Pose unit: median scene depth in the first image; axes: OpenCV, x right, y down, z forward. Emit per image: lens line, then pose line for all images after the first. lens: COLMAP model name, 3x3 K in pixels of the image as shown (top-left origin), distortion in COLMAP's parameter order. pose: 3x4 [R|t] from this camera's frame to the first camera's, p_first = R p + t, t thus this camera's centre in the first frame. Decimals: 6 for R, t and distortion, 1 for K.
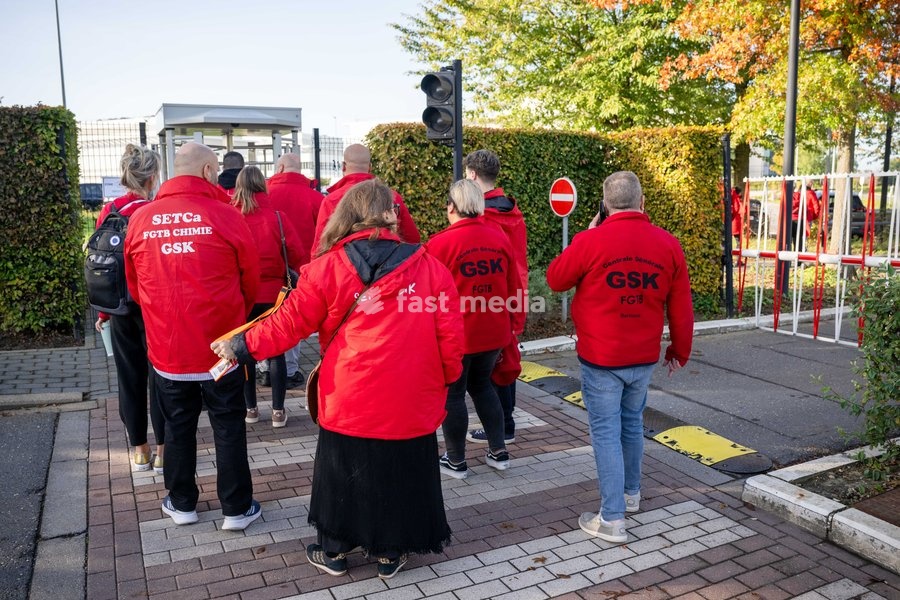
lens RADIAL K [[722.9, 0, 450.0], [0, 722.9, 300.0], [0, 0, 1]] dist [-0.119872, 0.097639]
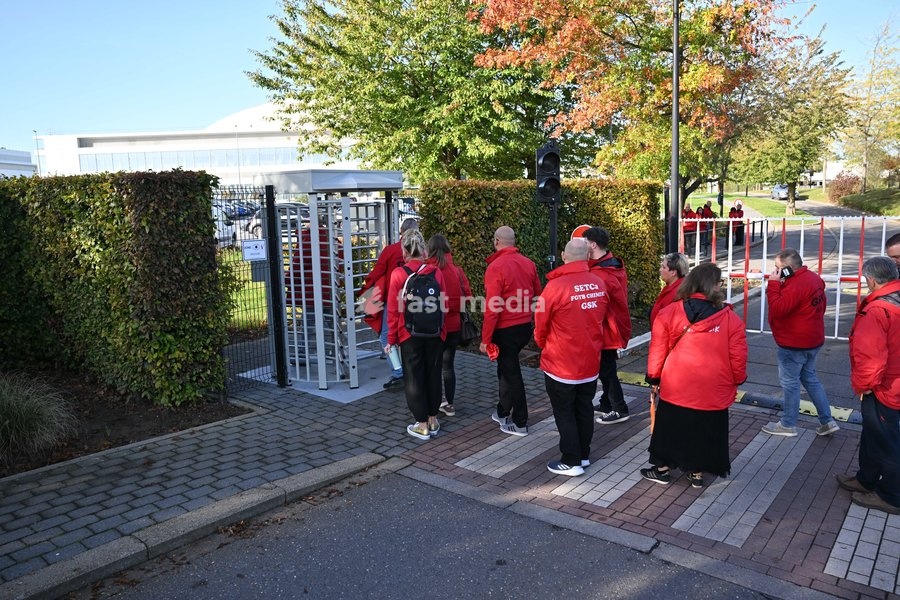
lens RADIAL K [[686.9, 0, 450.0], [0, 686.9, 300.0], [0, 0, 1]] dist [-0.118424, 0.096667]
pose [[0.906124, -0.077579, 0.415837, -0.629916], [0.079740, 0.996741, 0.012196, -0.078126], [-0.415427, 0.022108, 0.909358, -0.000387]]
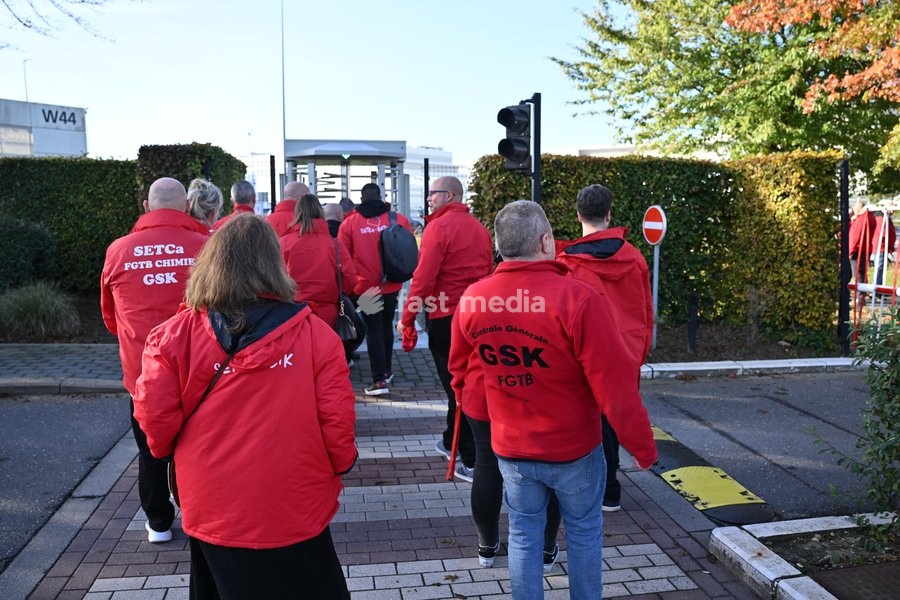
lens RADIAL K [[686.9, 0, 450.0], [0, 686.9, 300.0], [0, 0, 1]] dist [-0.118424, 0.096667]
pose [[0.958542, 0.043214, -0.281654, 0.170835], [-0.049850, 0.998622, -0.016433, -0.010314], [0.280556, 0.029793, 0.959375, 0.018603]]
